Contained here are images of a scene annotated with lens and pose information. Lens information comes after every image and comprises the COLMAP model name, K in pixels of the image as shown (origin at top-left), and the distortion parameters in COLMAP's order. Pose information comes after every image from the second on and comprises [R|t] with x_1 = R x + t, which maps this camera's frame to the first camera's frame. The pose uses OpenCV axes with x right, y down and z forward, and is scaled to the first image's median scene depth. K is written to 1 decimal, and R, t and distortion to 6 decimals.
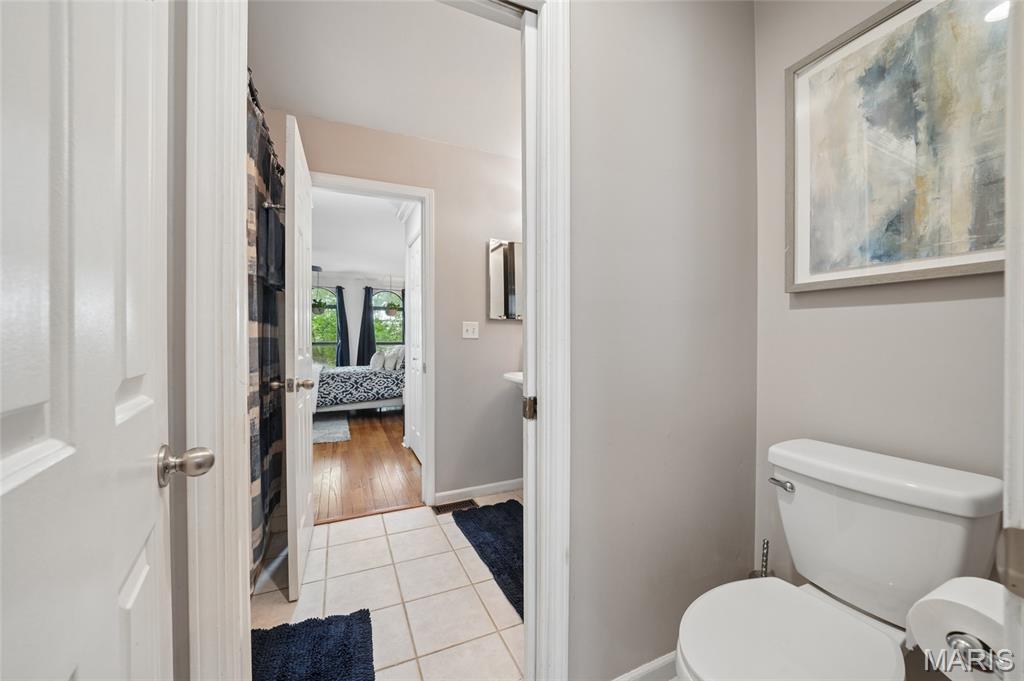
lens RADIAL K [[400.1, 0, 509.5], [0, 400.1, 349.2], [0, 0, 1]] dist [-0.010481, 0.000058]
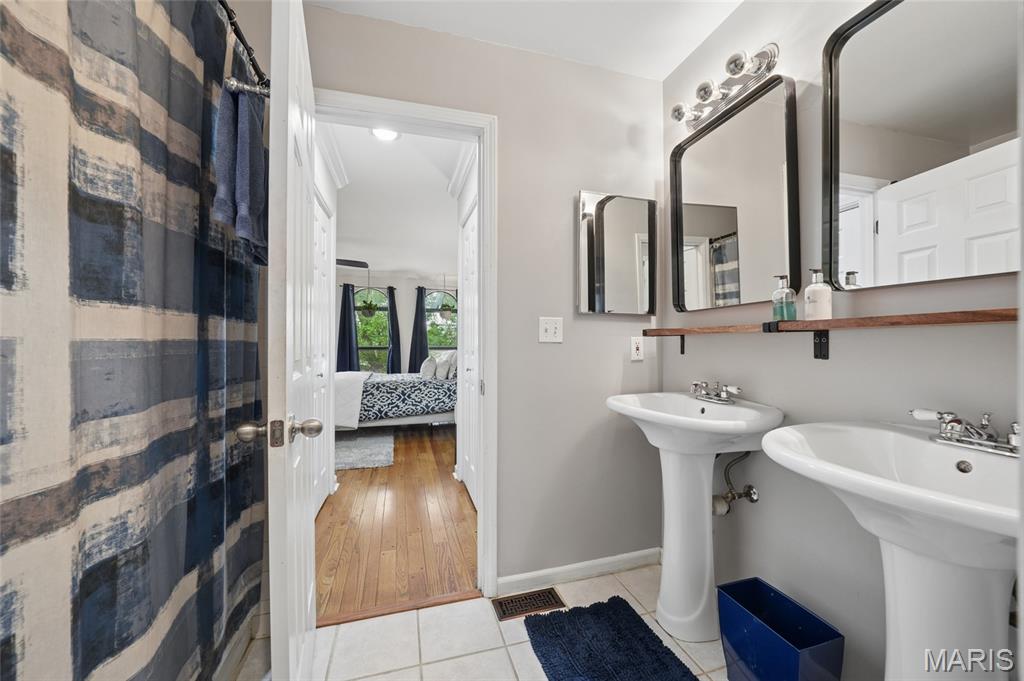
lens RADIAL K [[400.1, 0, 509.5], [0, 400.1, 349.2], [0, 0, 1]] dist [-0.010481, 0.000058]
pose [[0.990782, 0.001702, -0.135453, -0.039274], [-0.003170, 0.999939, -0.010622, -0.004638], [0.135427, 0.010953, 0.990727, 0.176764]]
